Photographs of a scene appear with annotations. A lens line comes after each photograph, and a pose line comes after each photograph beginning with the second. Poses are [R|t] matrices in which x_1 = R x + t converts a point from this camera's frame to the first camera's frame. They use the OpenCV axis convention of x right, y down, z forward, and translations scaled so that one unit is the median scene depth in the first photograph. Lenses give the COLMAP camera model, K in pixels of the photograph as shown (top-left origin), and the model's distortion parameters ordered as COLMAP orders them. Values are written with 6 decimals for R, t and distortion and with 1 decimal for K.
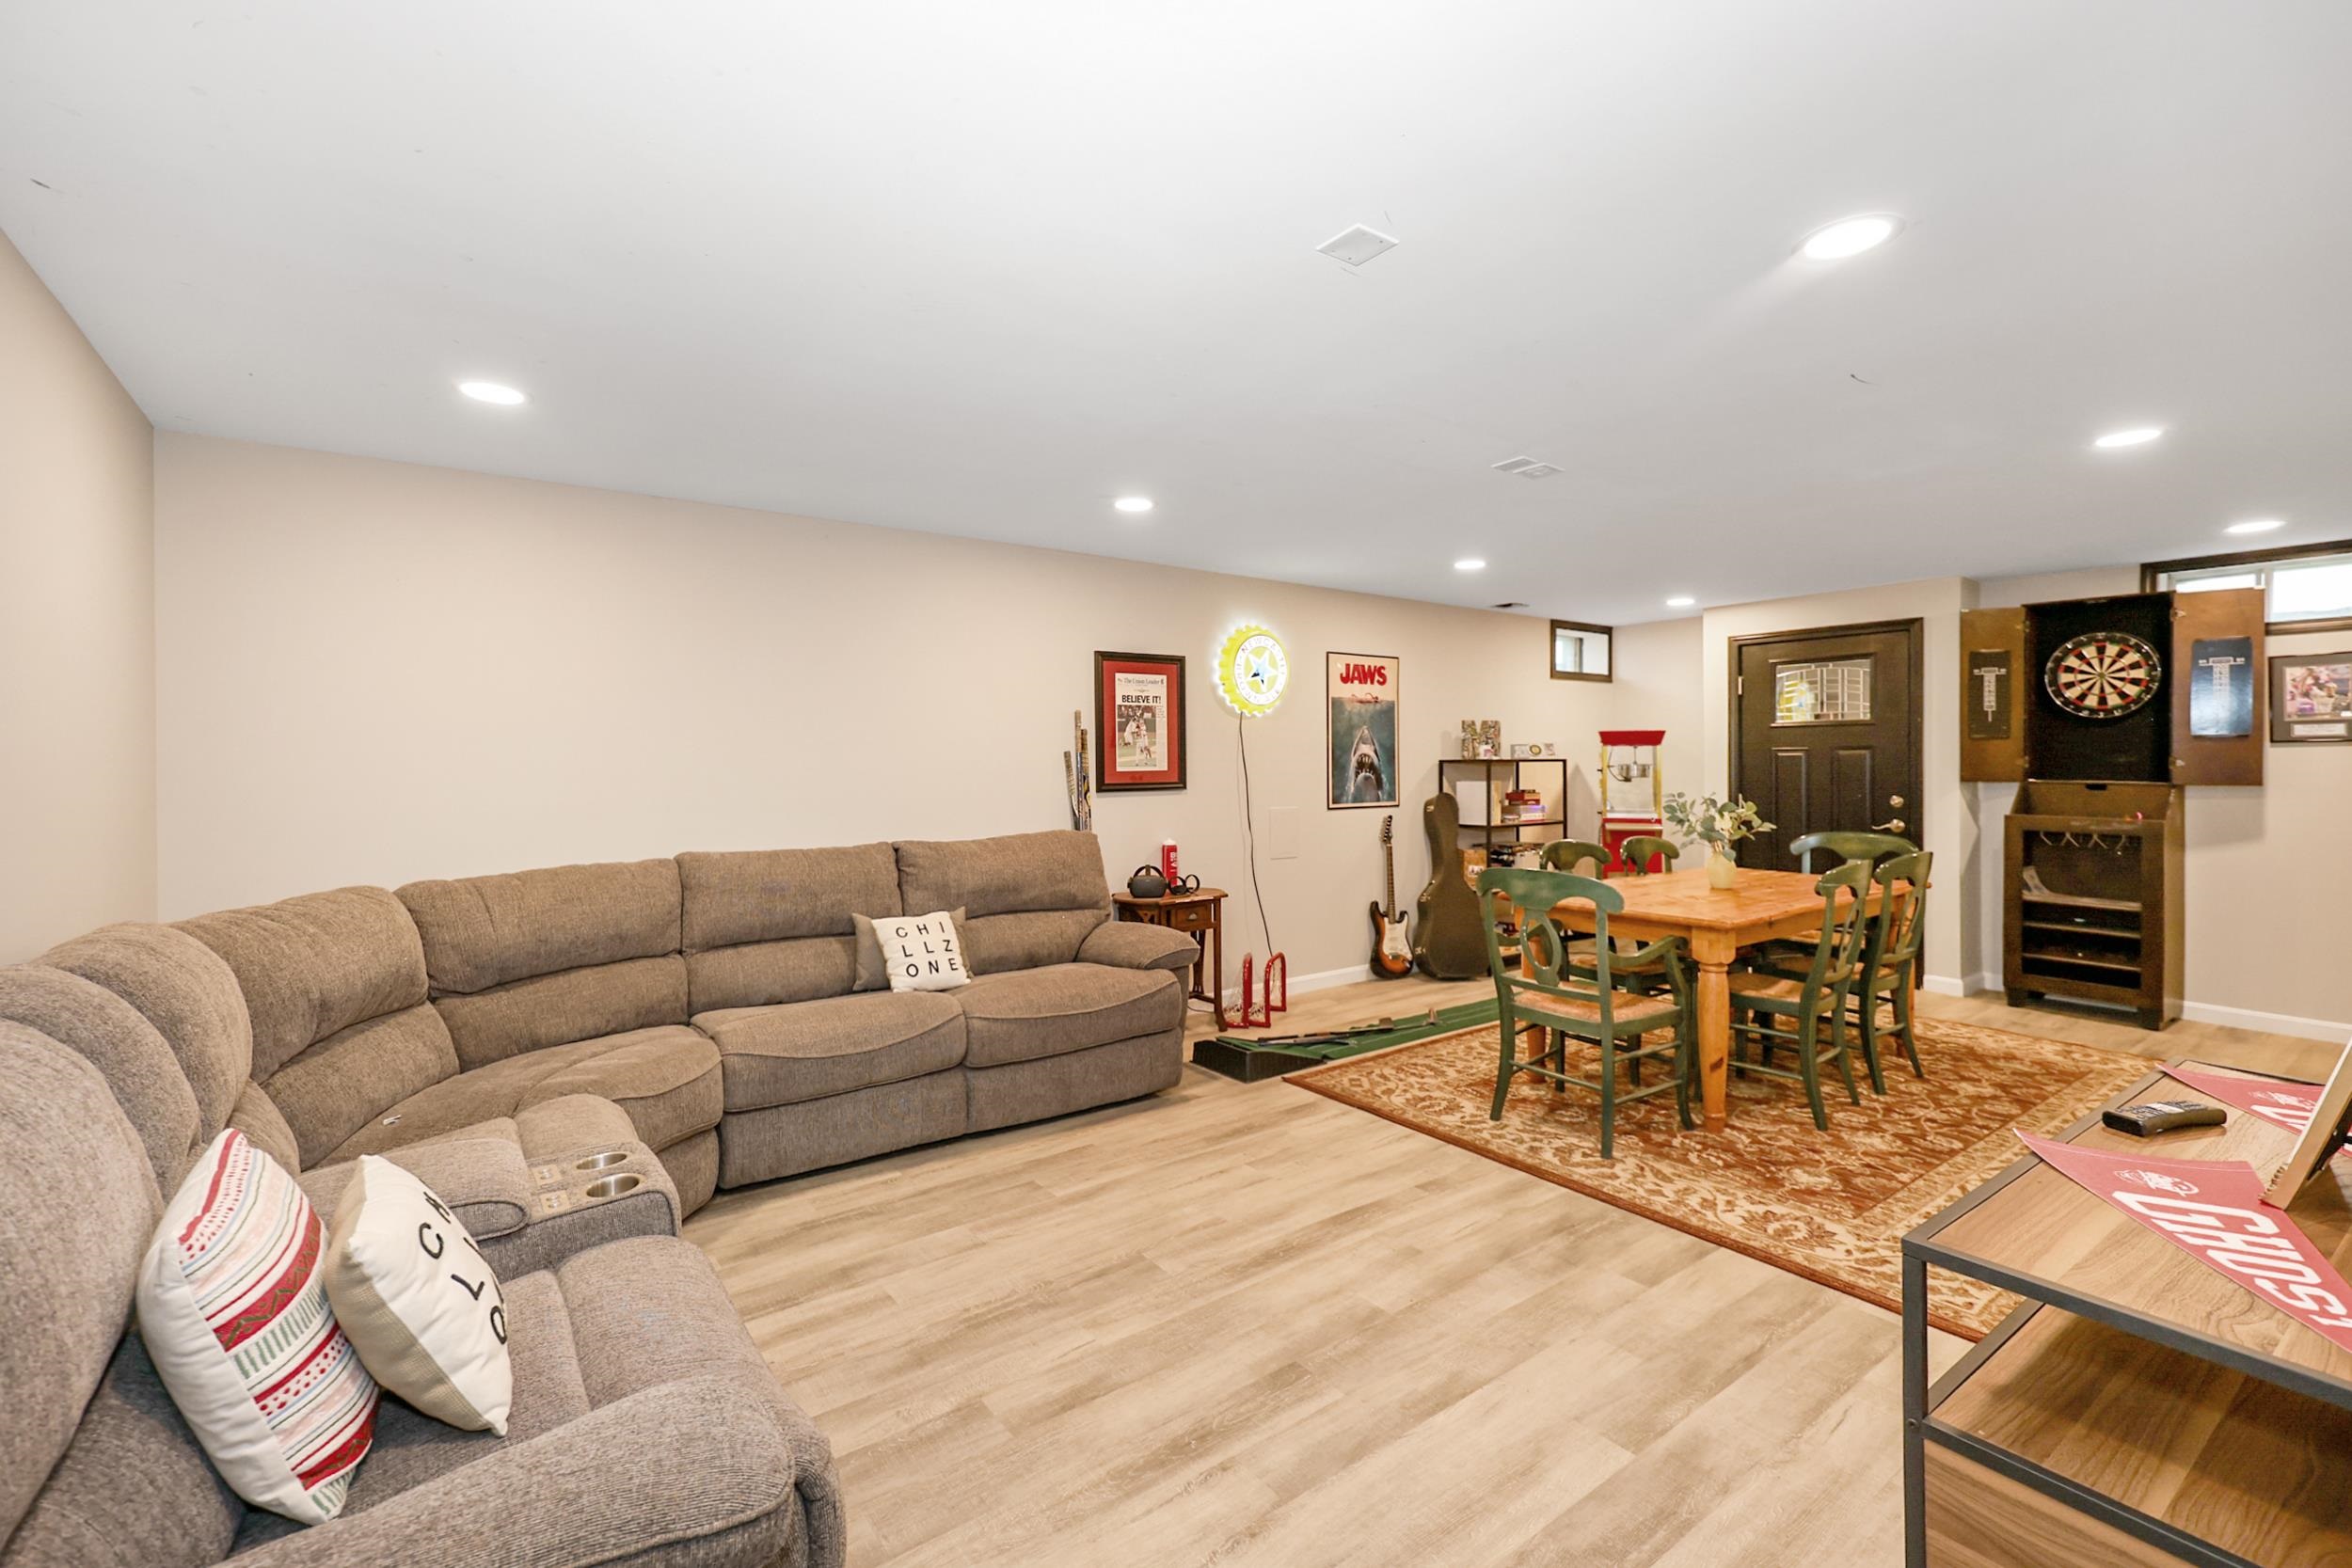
lens RADIAL K [[988.9, 0, 1181.6], [0, 988.9, 767.0], [0, 0, 1]] dist [0.018571, 0.000180]
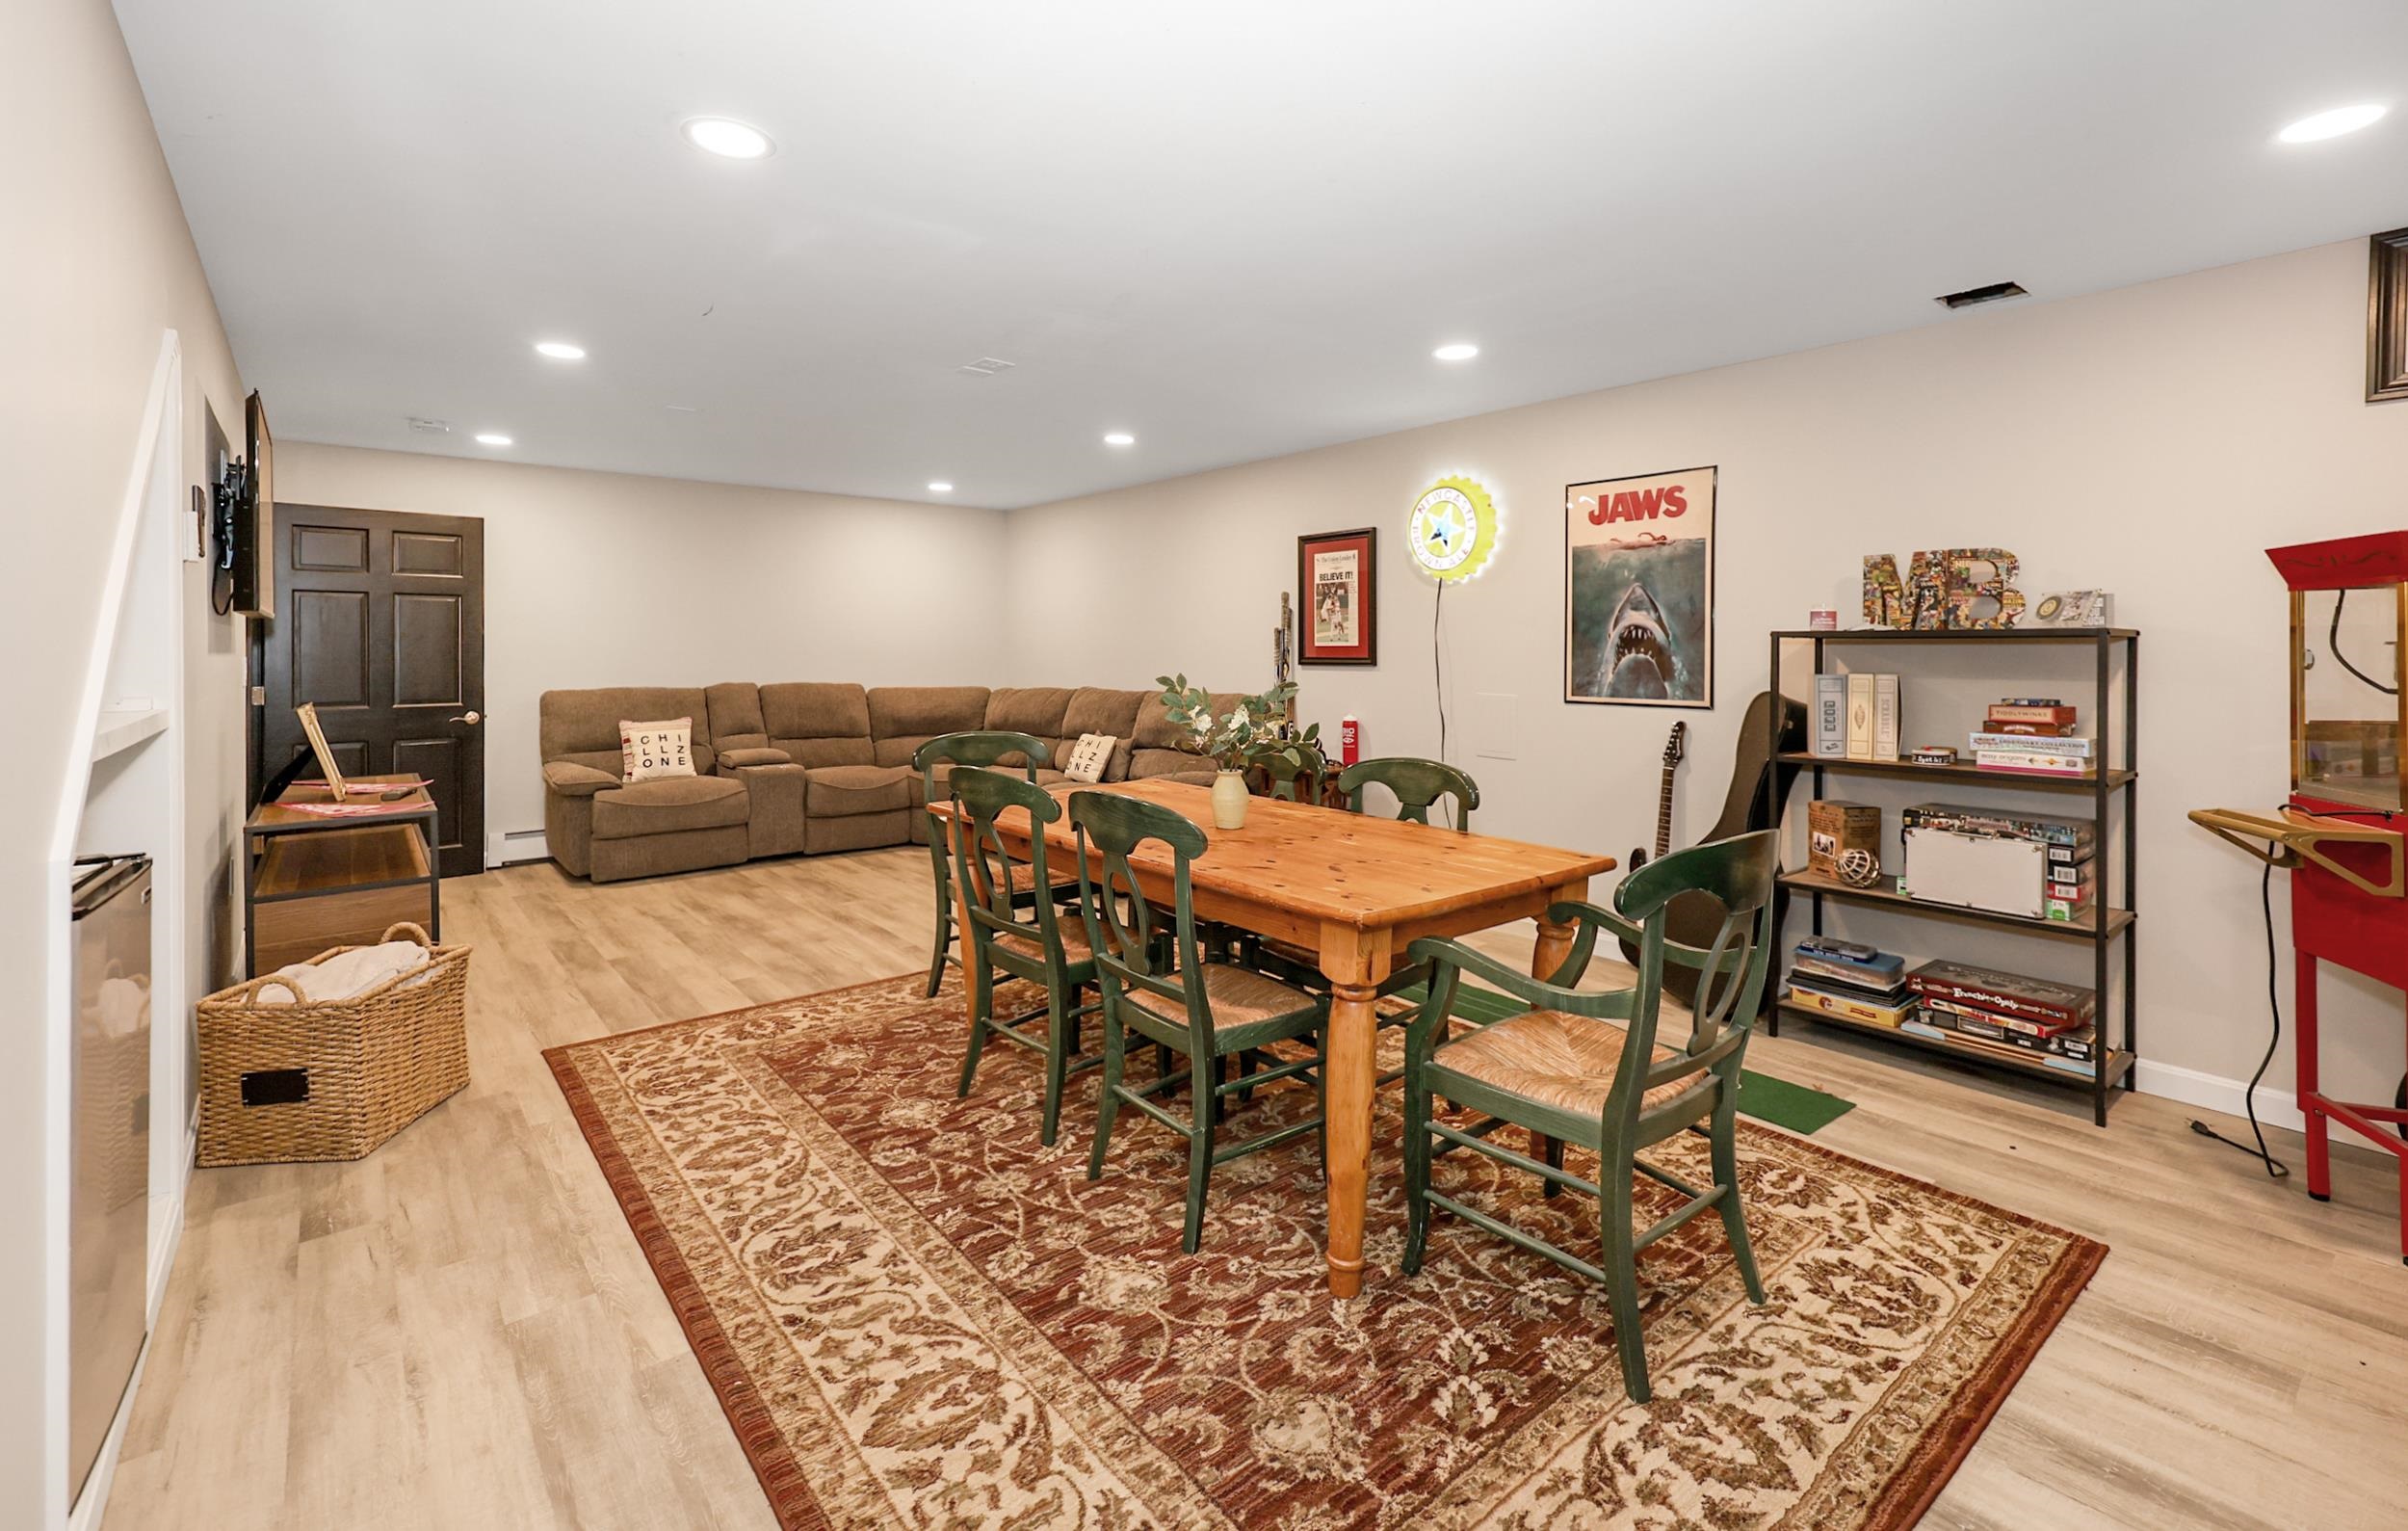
lens RADIAL K [[980.0, 0, 1153.2], [0, 980.0, 649.5], [0, 0, 1]] dist [0.004434, 0.000194]
pose [[0.074743, 0.009806, -0.997155, 1.003600], [-0.007902, 0.999926, 0.009241, -0.000466], [0.997172, 0.007188, 0.074815, 0.766444]]
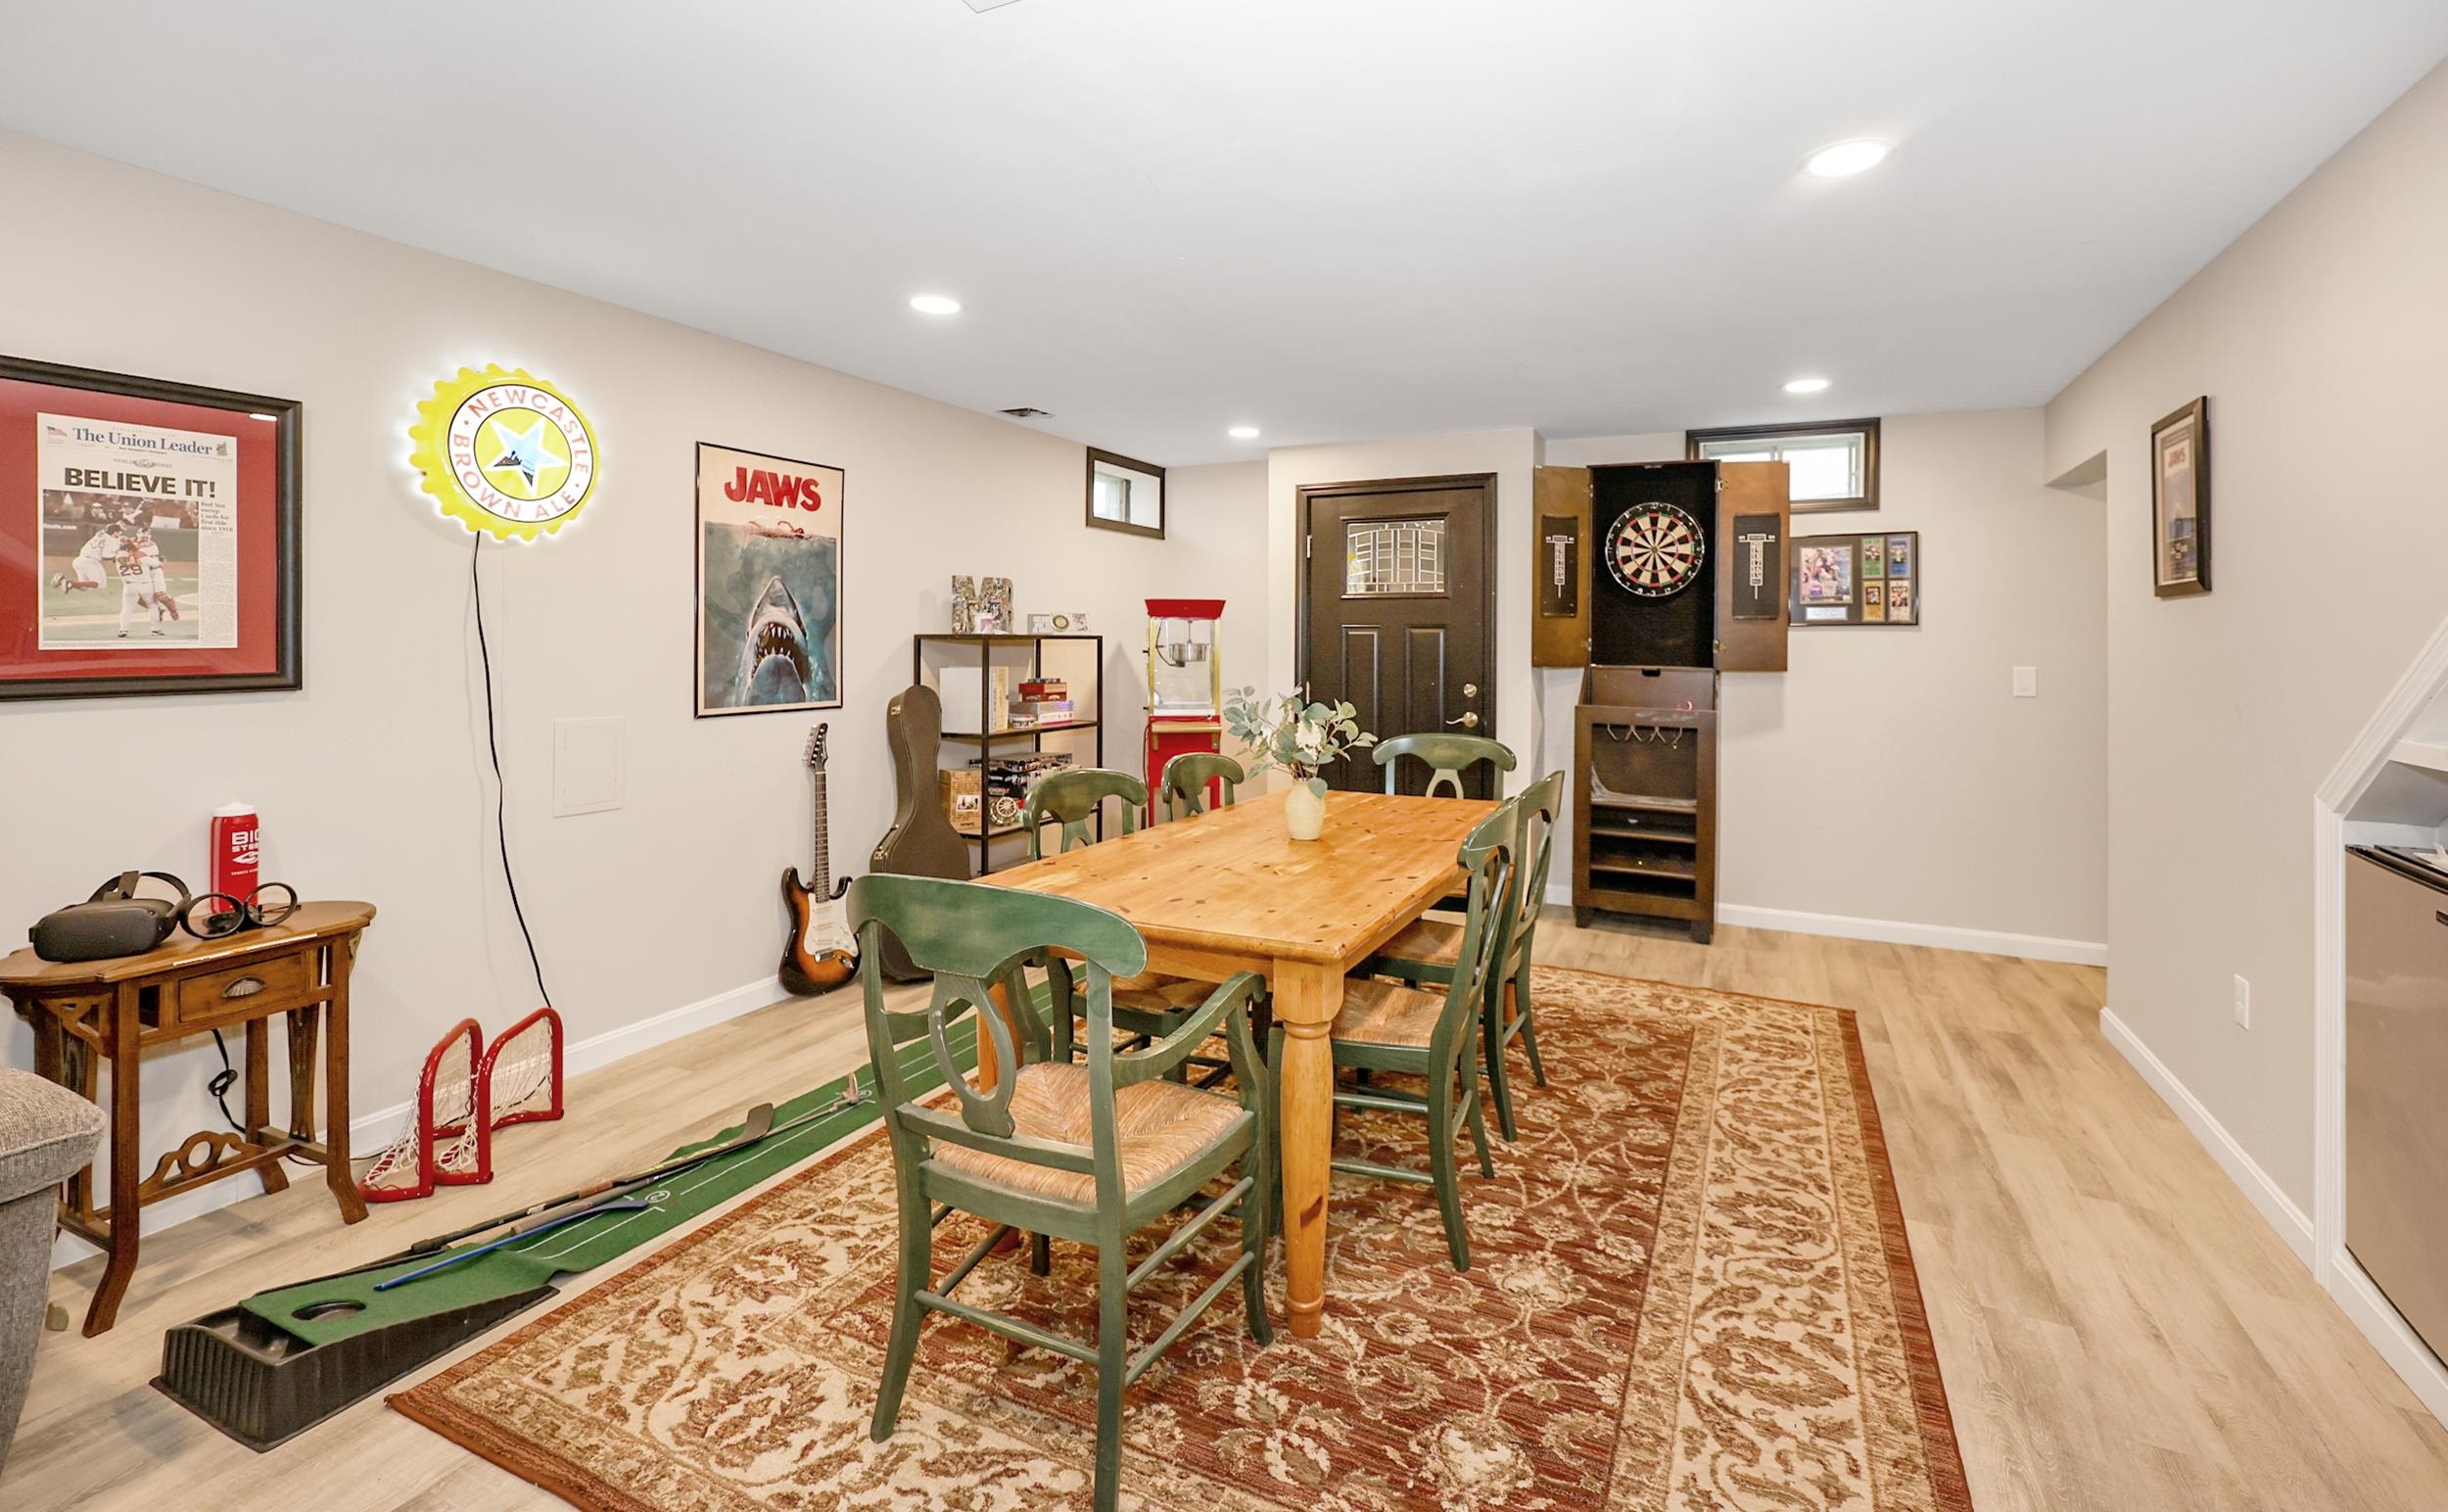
lens RADIAL K [[1027.7, 0, 1304.6], [0, 1027.7, 641.3], [0, 0, 1]] dist [-0.001943, -0.000501]
pose [[0.860660, 0.009519, 0.509091, 0.176671], [-0.007089, 0.999952, -0.006714, -0.000023], [-0.509131, 0.002170, 0.860686, 0.370698]]
